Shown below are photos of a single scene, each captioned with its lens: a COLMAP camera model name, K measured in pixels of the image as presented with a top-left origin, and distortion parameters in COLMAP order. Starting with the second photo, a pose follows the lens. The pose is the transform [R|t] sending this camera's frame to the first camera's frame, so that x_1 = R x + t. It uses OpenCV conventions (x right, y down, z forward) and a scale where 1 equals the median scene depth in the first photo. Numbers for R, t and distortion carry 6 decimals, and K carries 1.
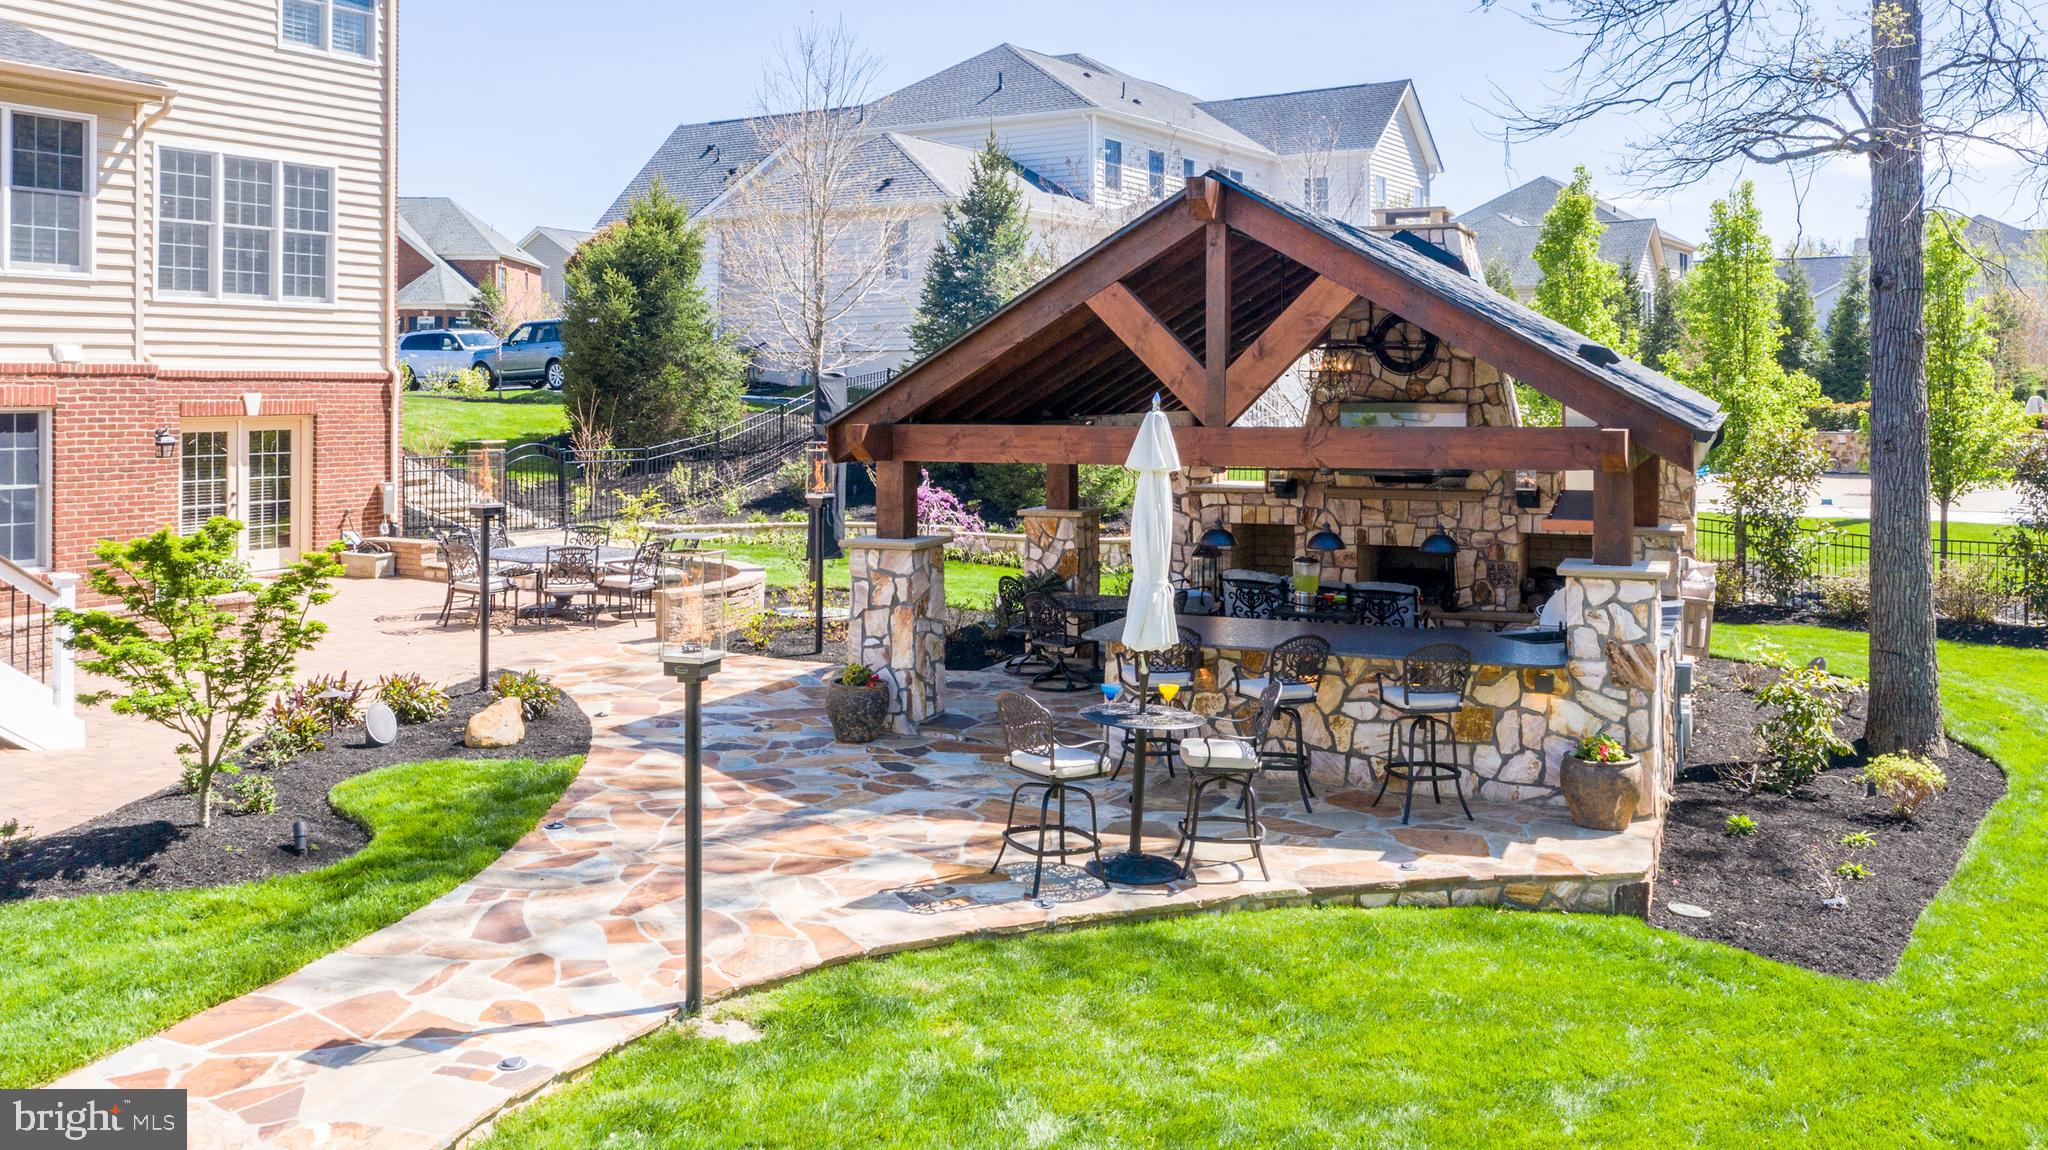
lens RADIAL K [[1673.3, 0, 1072.7], [0, 1673.3, 390.0], [0, 0, 1]] dist [-0.005527, 0.000715]
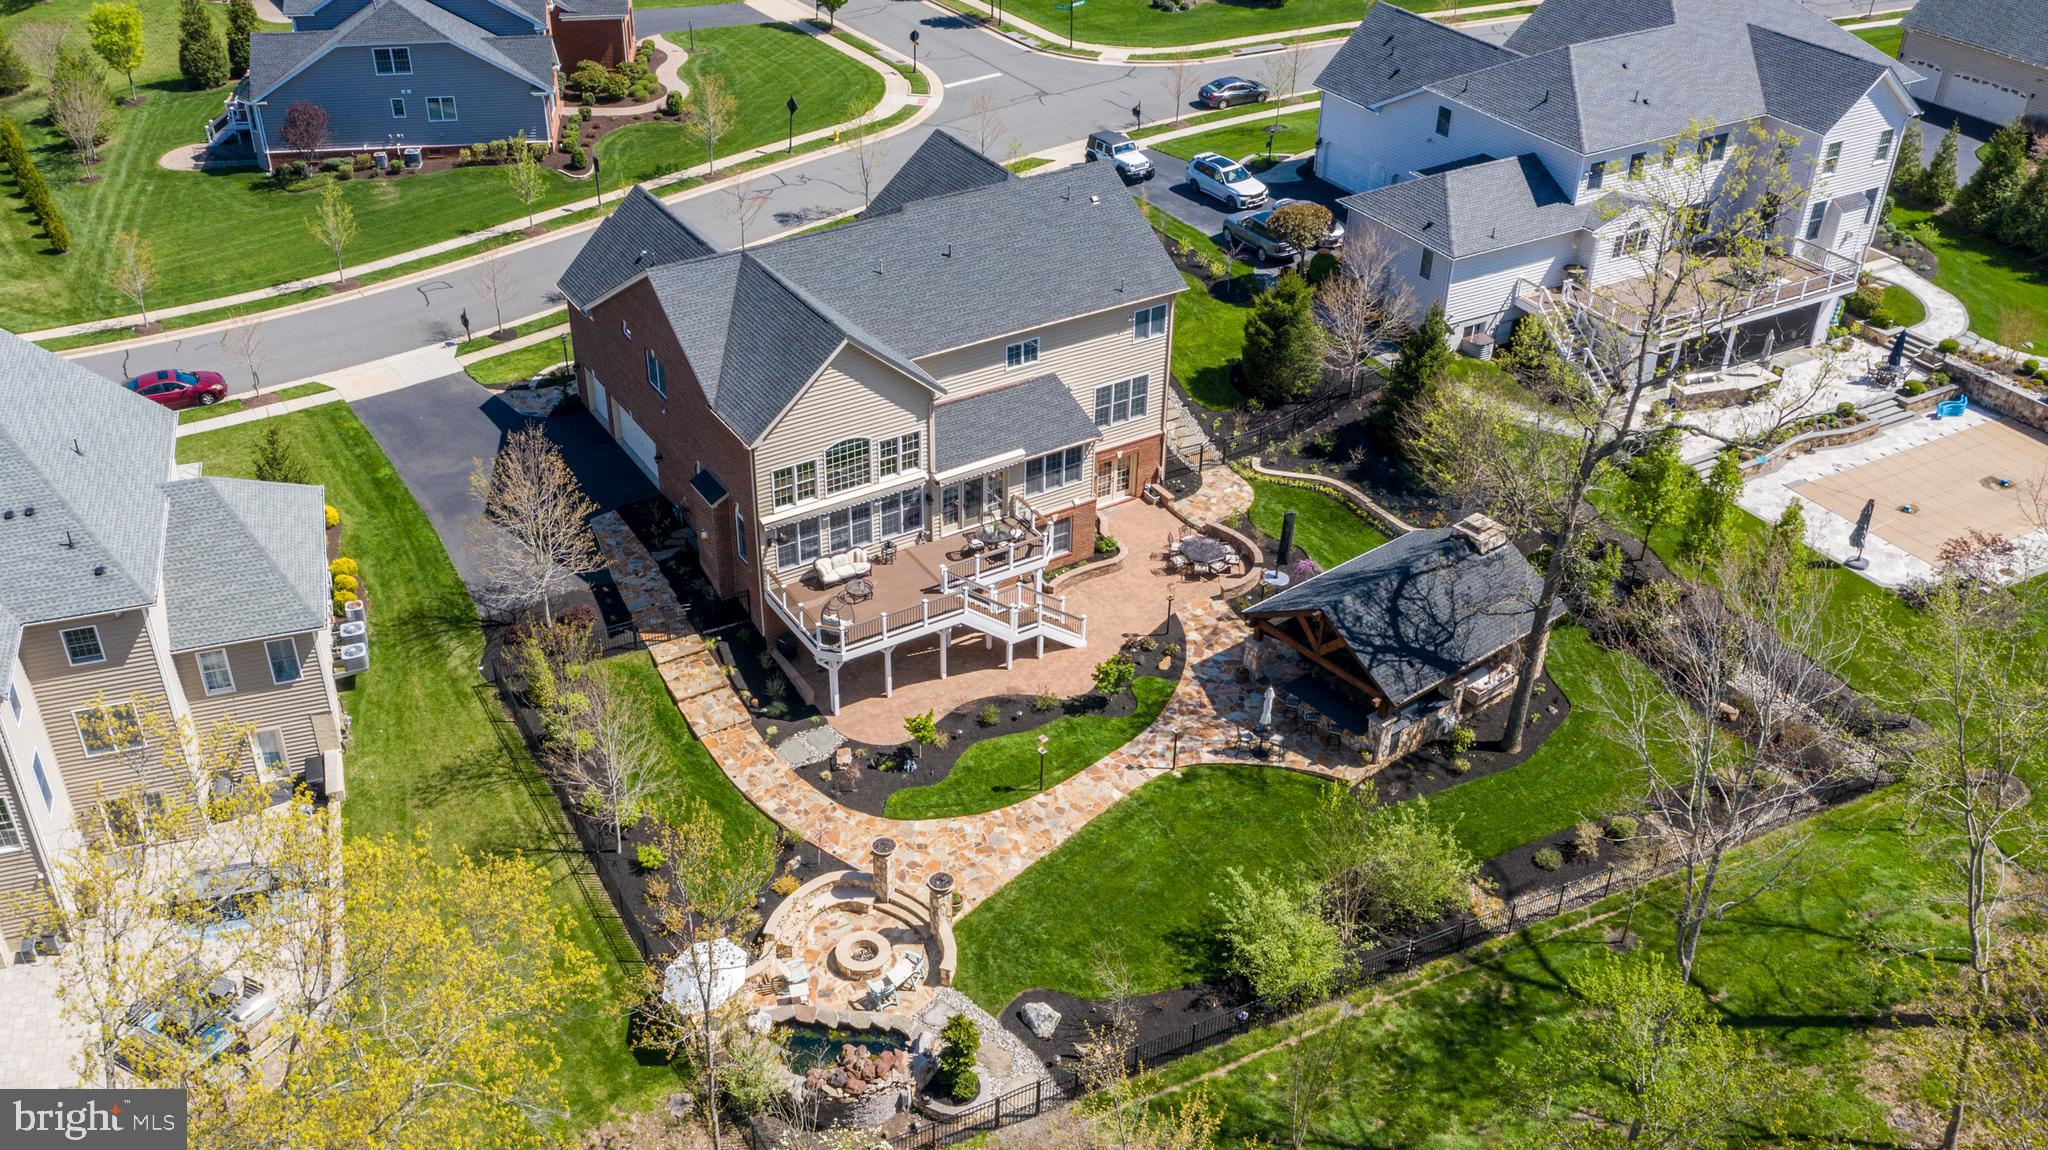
lens RADIAL K [[1925.4, 0, 892.9], [0, 1925.4, 564.6], [0, 0, 1]] dist [-0.002347, 0.005768]
pose [[0.852037, 0.268062, -0.449640, 0.944309], [0.019418, 0.842165, 0.538870, -2.054910], [0.523122, -0.467868, 0.712350, -2.167468]]
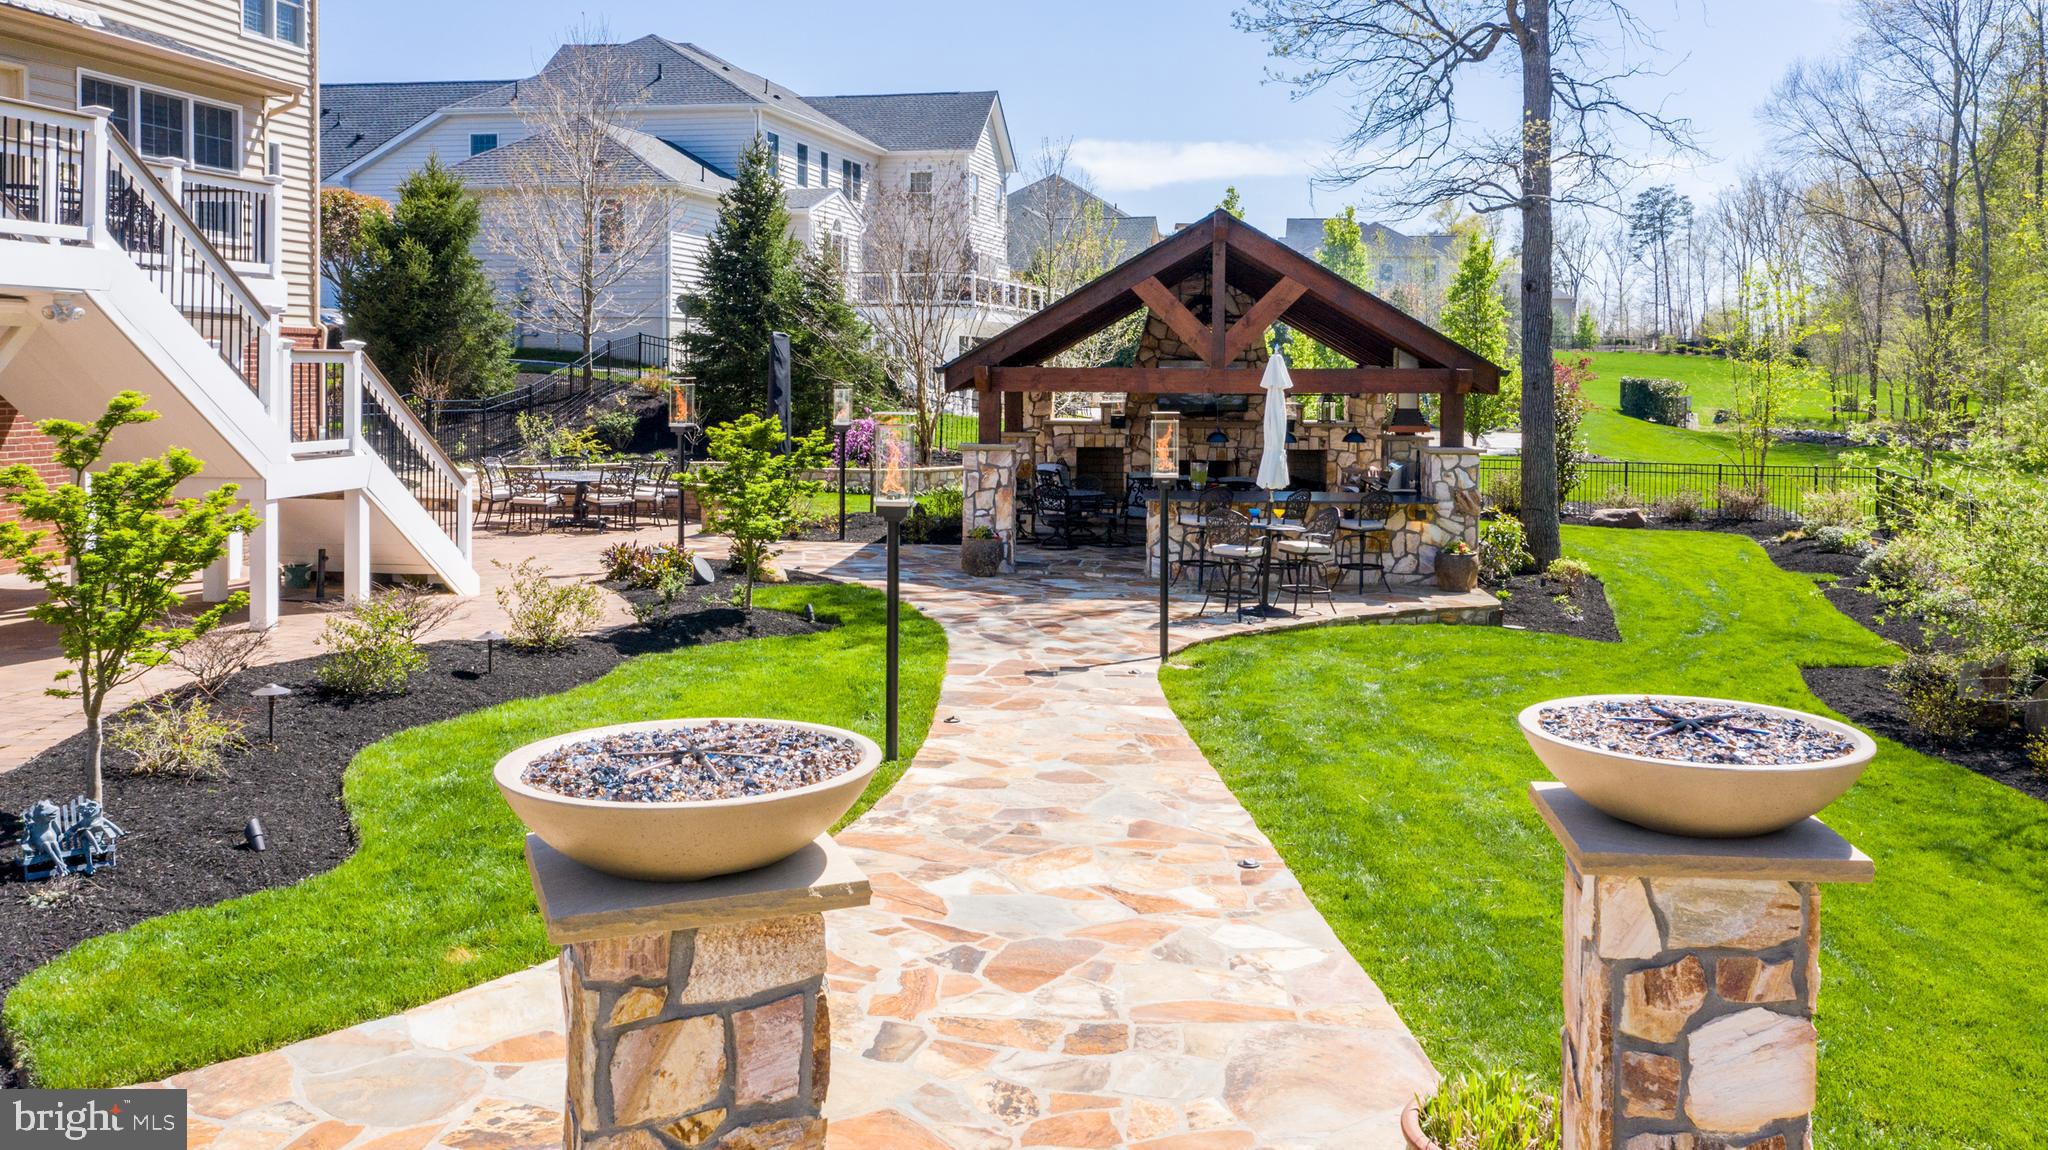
lens RADIAL K [[1662.8, 0, 1134.5], [0, 1662.8, 410.9], [0, 0, 1]] dist [-0.003598, -0.003155]
pose [[0.927407, -0.001896, 0.374049, -0.407992], [-0.008215, 0.999643, 0.025434, 0.015778], [-0.373964, -0.026661, 0.927060, -0.314009]]
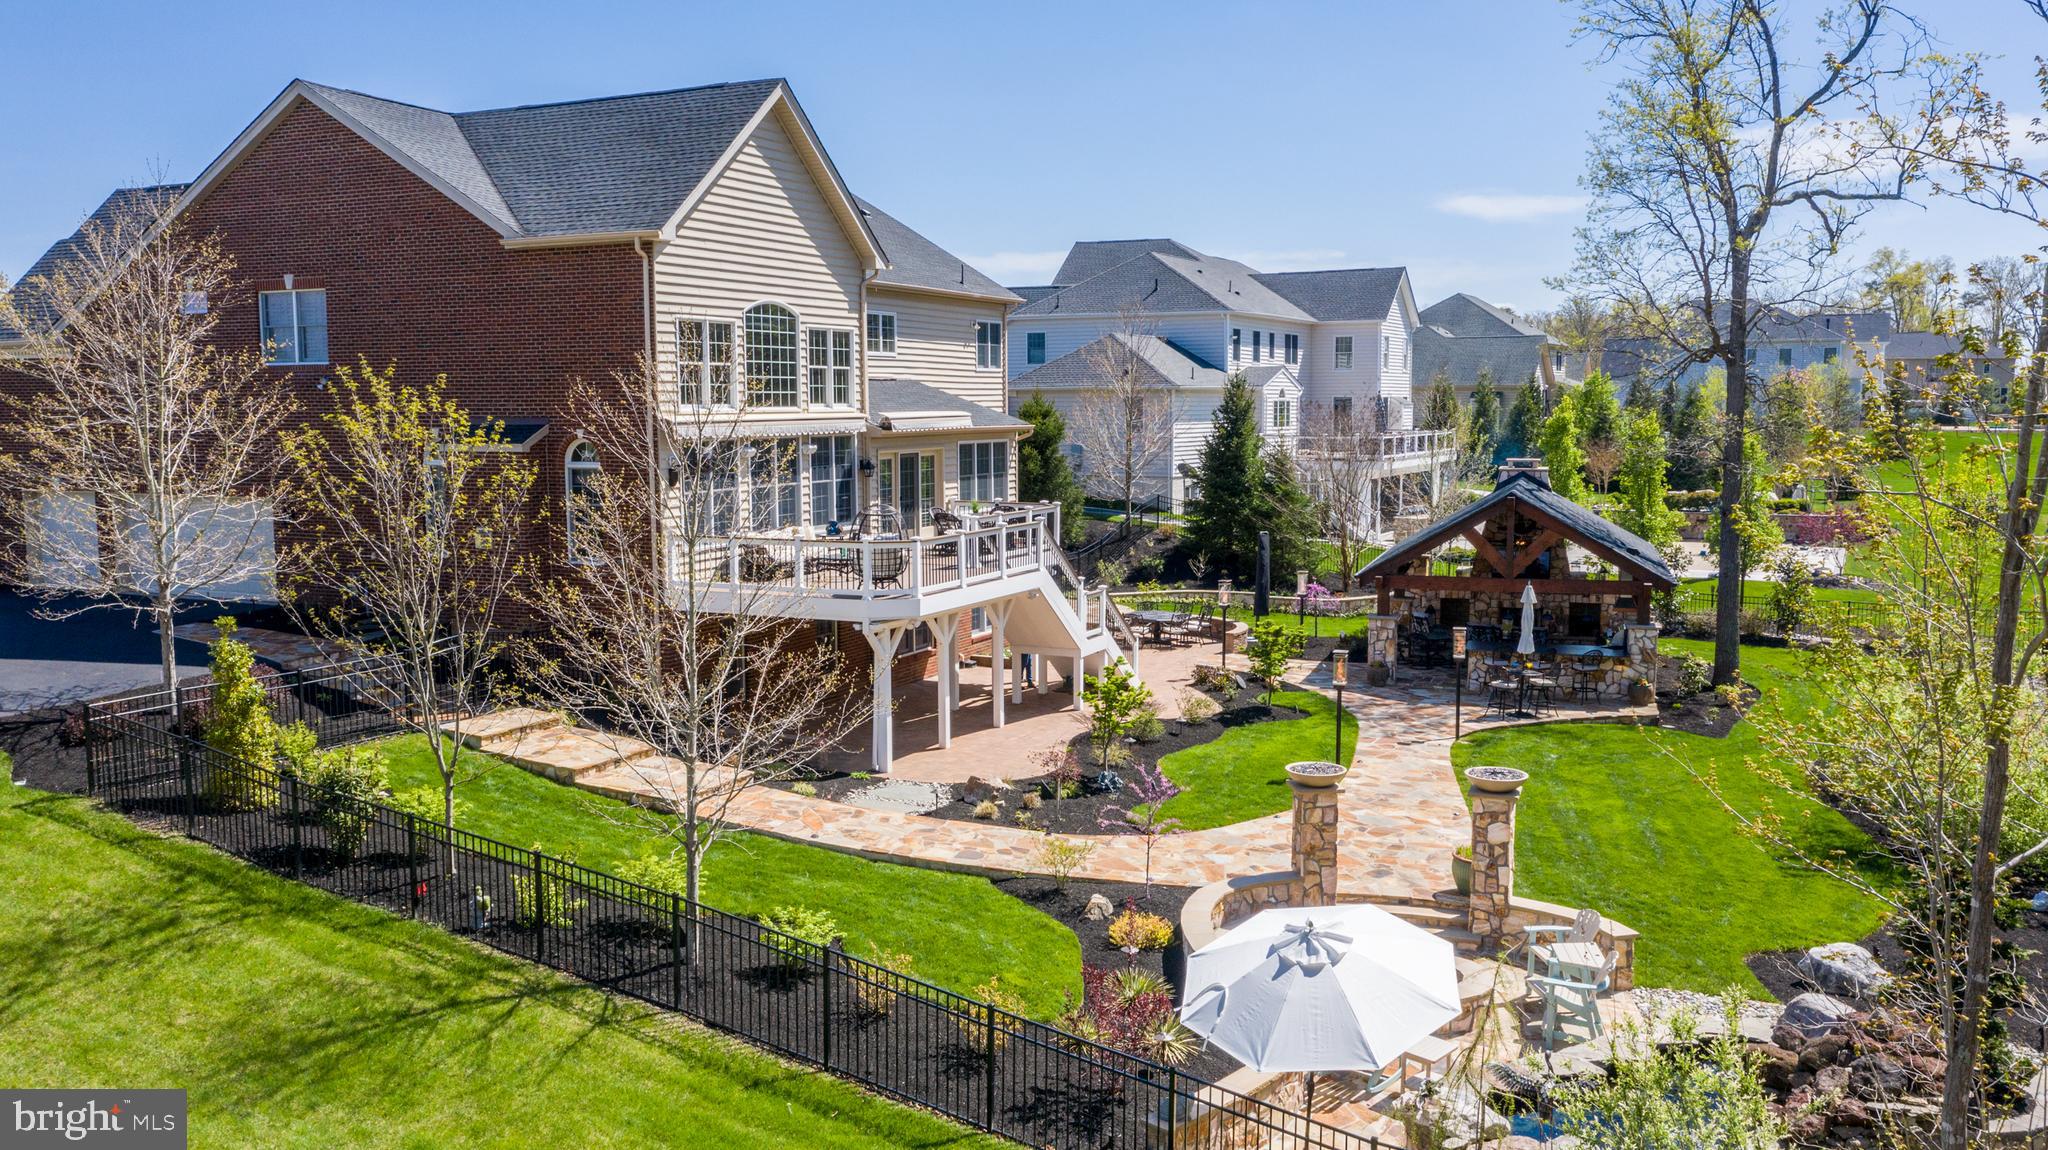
lens RADIAL K [[1653.9, 0, 1040.6], [0, 1653.9, 569.5], [0, 0, 1]] dist [-0.011891, -0.002720]
pose [[0.996884, -0.009901, 0.078257, -0.675771], [0.001837, 0.994736, 0.102450, -0.205825], [-0.078860, -0.101987, 0.991655, -1.277065]]
